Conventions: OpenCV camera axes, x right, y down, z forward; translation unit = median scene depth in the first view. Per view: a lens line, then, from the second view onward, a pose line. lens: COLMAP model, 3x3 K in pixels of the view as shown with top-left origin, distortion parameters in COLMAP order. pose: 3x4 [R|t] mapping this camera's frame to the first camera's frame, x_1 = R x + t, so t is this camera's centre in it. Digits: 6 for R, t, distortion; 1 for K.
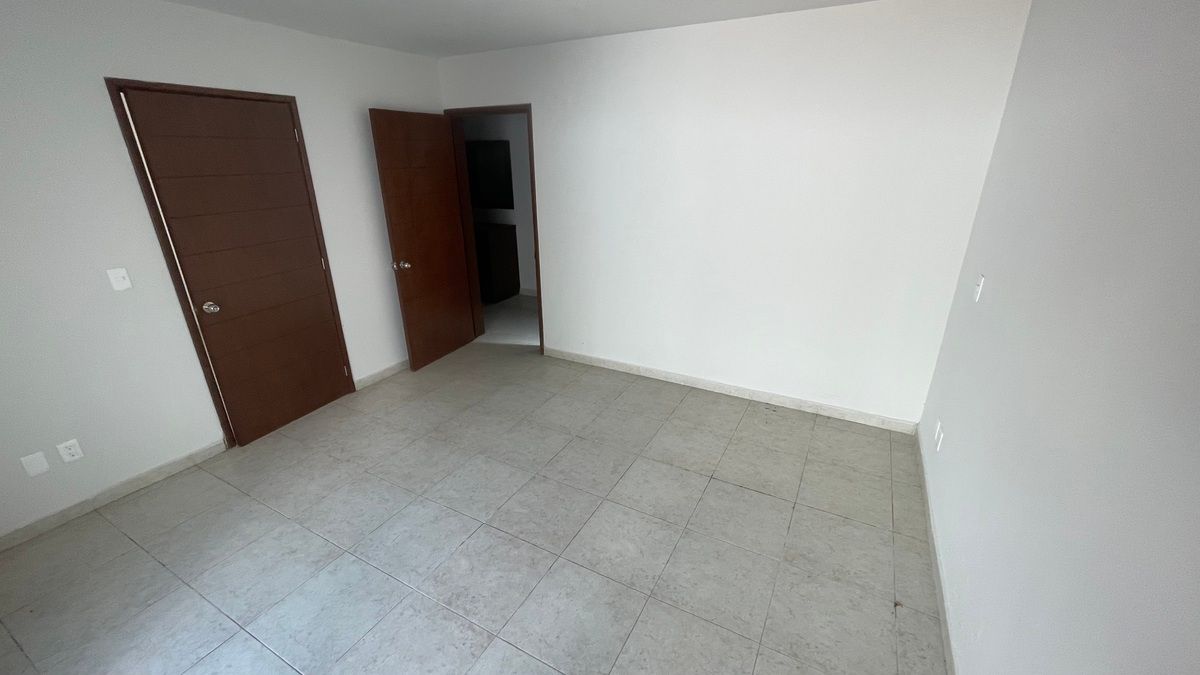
lens RADIAL K [[481.3, 0, 599.5], [0, 481.3, 338.8], [0, 0, 1]] dist [0.001331, 0.000672]
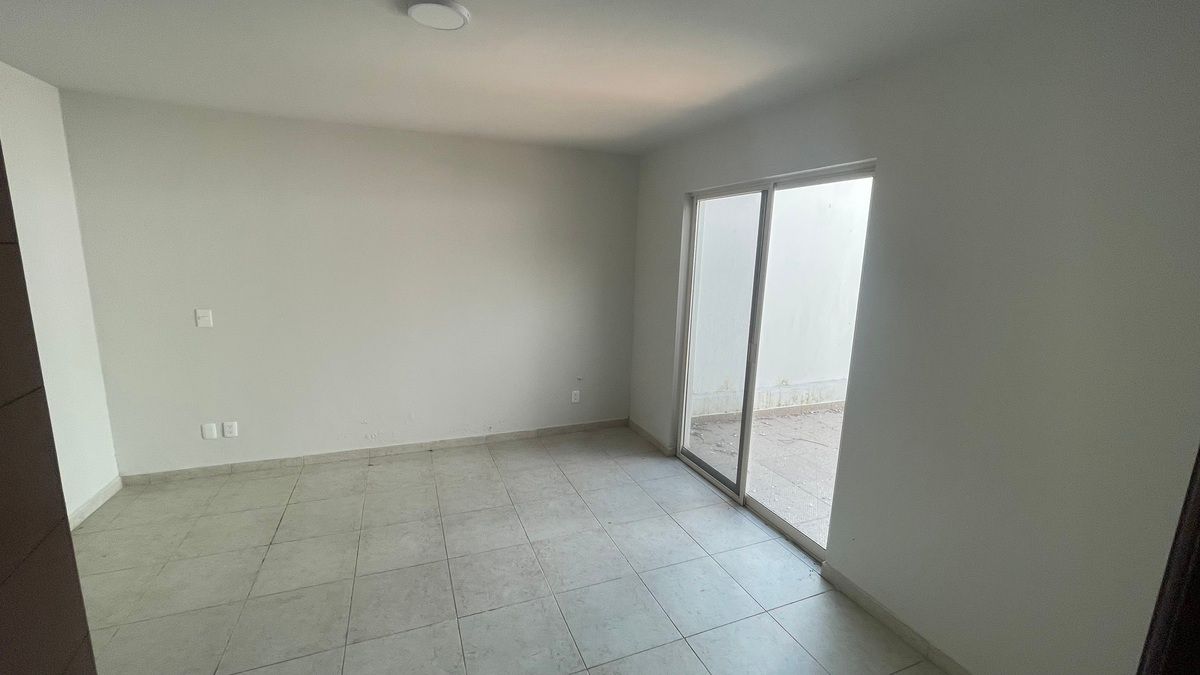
lens RADIAL K [[481.3, 0, 598.6], [0, 481.3, 337.6], [0, 0, 1]] dist [0.001331, 0.000672]
pose [[-0.776956, -0.120083, 0.617996, -1.034672], [0.207746, 0.877749, 0.431738, -0.442899], [-0.594290, 0.463828, -0.657026, 1.330894]]
